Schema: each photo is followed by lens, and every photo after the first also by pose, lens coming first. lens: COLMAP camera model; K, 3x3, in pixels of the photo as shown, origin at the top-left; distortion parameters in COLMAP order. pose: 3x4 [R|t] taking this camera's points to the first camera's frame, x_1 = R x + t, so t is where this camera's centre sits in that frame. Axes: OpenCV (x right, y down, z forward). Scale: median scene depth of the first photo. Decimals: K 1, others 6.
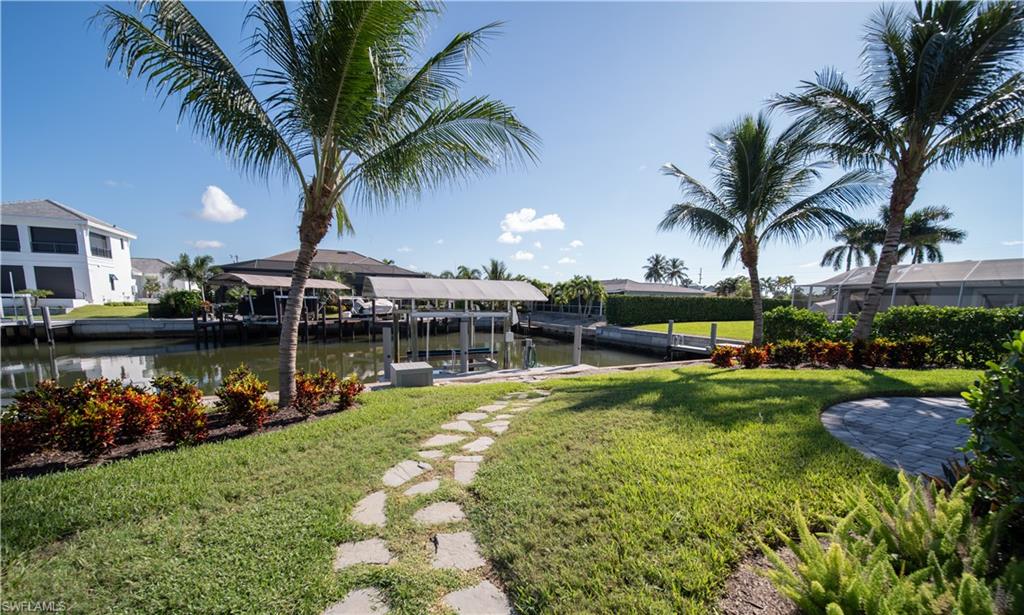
lens RADIAL K [[376.5, 0, 503.9], [0, 376.5, 350.6], [0, 0, 1]] dist [-0.007903, -0.000098]
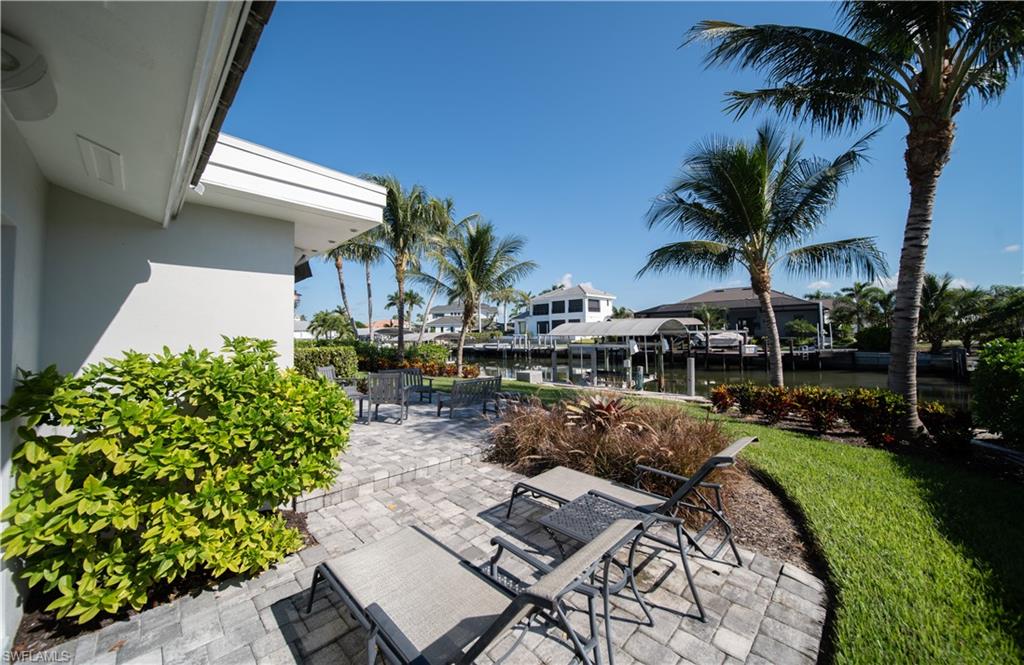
lens RADIAL K [[362.7, 0, 523.5], [0, 362.7, 326.0], [0, 0, 1]] dist [-0.000966, 0.000060]
pose [[0.360374, -0.038385, -0.932018, 0.426718], [-0.103369, 0.991356, -0.080798, -0.011270], [0.927063, 0.125459, 0.353291, 0.090740]]
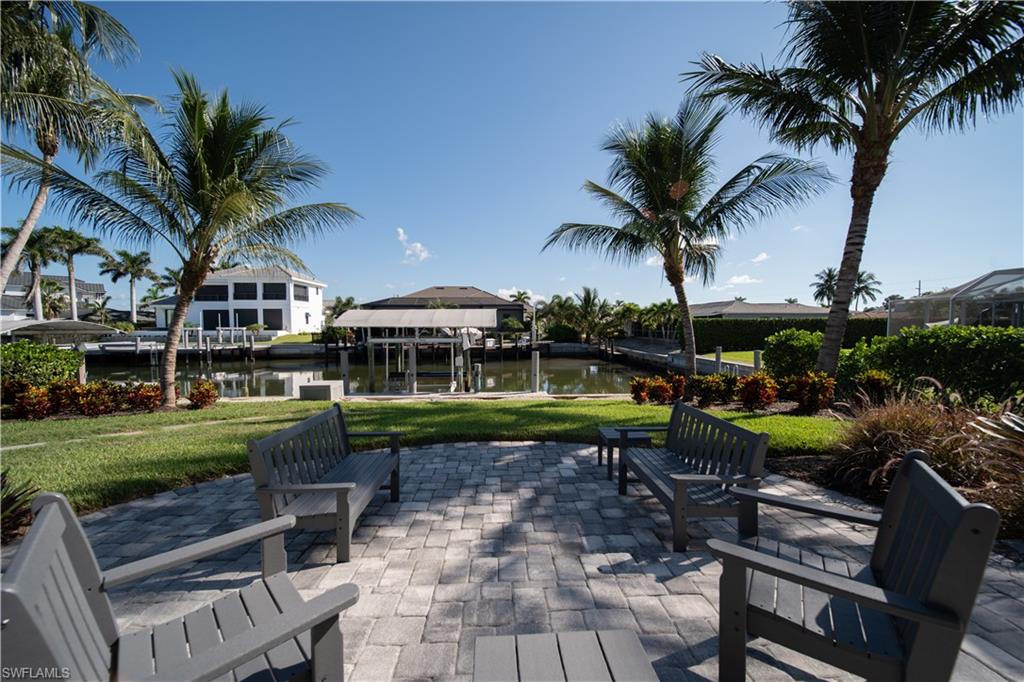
lens RADIAL K [[362.2, 0, 518.0], [0, 362.2, 346.7], [0, 0, 1]] dist [-0.006051, -0.000714]
pose [[0.925017, 0.004452, -0.379899, 0.228072], [-0.034562, 0.996771, -0.072474, -0.004840], [0.378350, 0.080169, 0.922184, 0.052995]]
